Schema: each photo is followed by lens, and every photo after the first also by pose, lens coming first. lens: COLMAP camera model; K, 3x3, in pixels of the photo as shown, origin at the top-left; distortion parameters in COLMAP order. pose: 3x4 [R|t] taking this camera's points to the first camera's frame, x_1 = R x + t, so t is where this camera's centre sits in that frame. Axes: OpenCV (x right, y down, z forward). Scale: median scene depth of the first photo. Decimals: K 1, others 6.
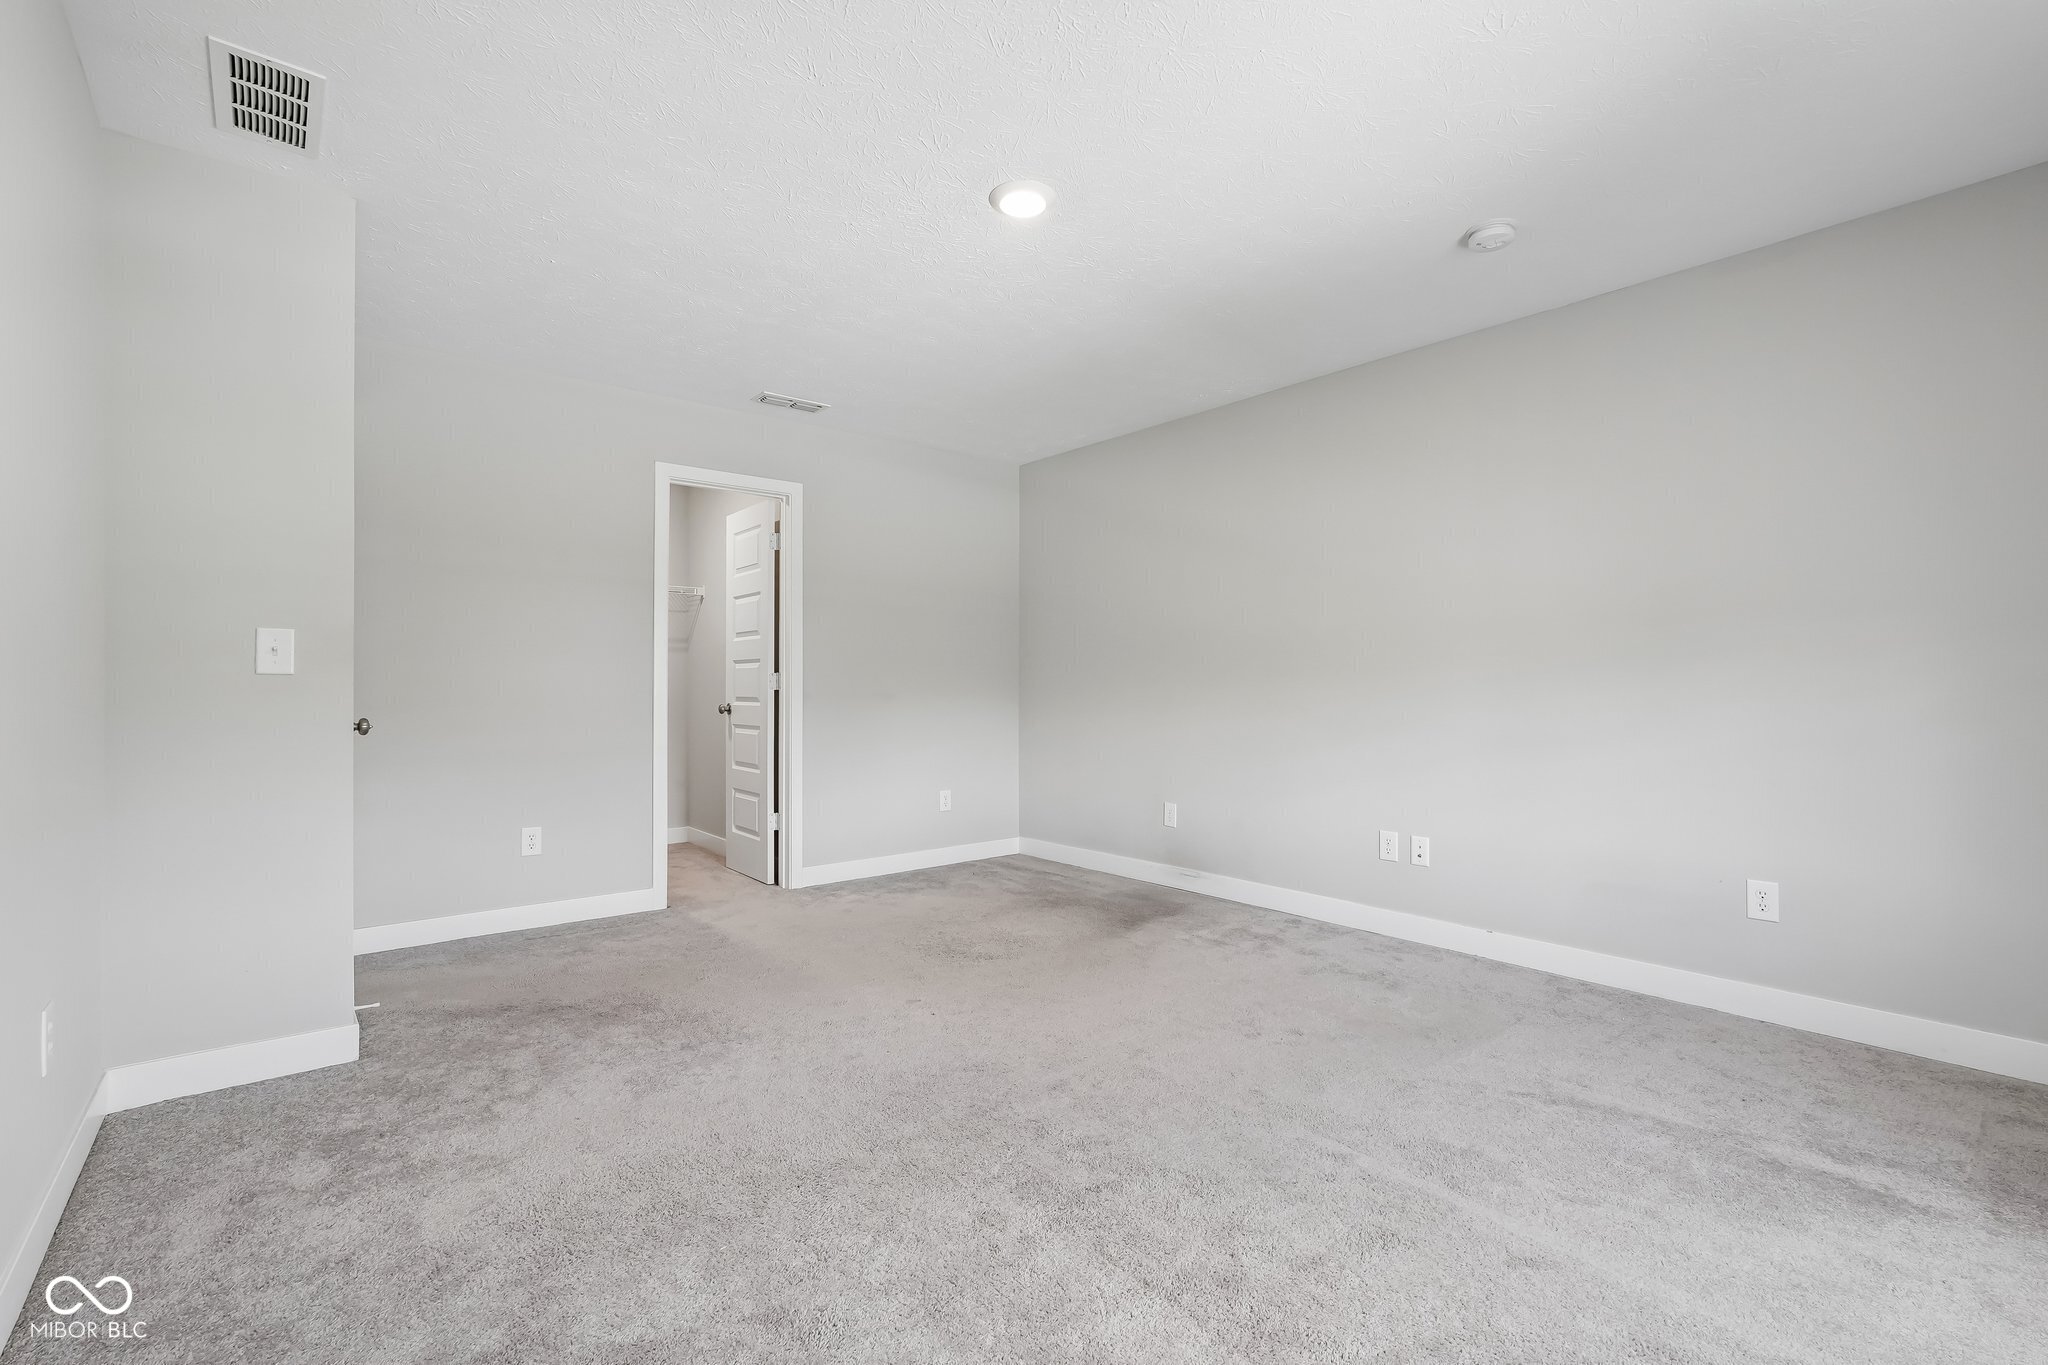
lens RADIAL K [[902.6, 0, 1023.1], [0, 902.6, 682.9], [0, 0, 1]] dist [-0.005364, 0.002116]
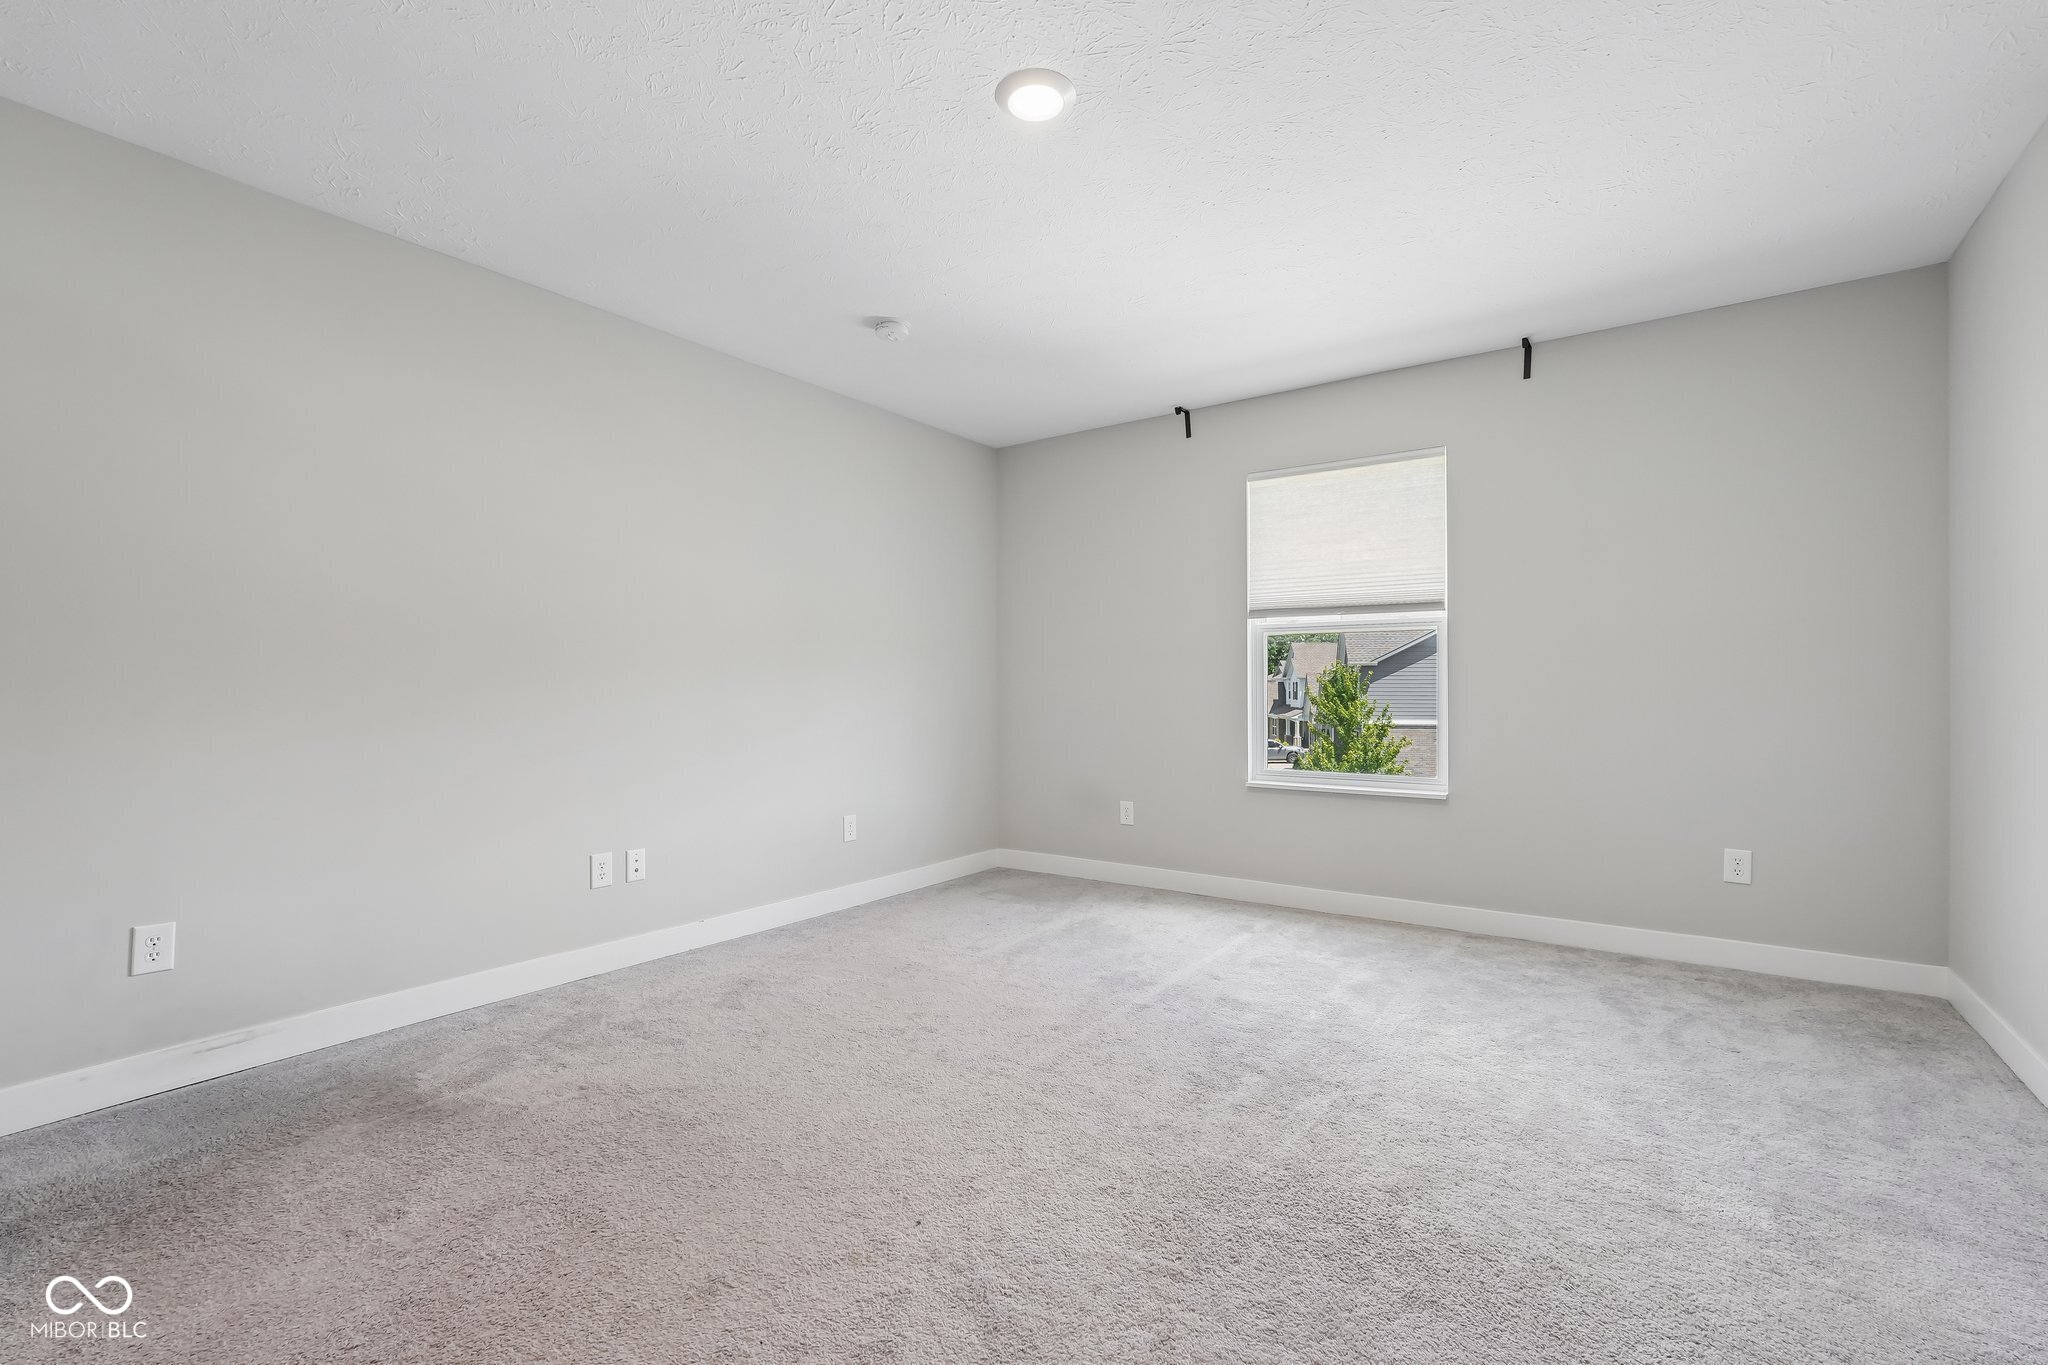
lens RADIAL K [[902.6, 0, 1029.3], [0, 902.6, 690.6], [0, 0, 1]] dist [-0.005364, 0.002116]
pose [[-0.263207, -0.002283, 0.964737, -0.524367], [-0.002131, 0.999996, 0.001786, 0.004879], [-0.964737, -0.001585, -0.263211, 0.805805]]
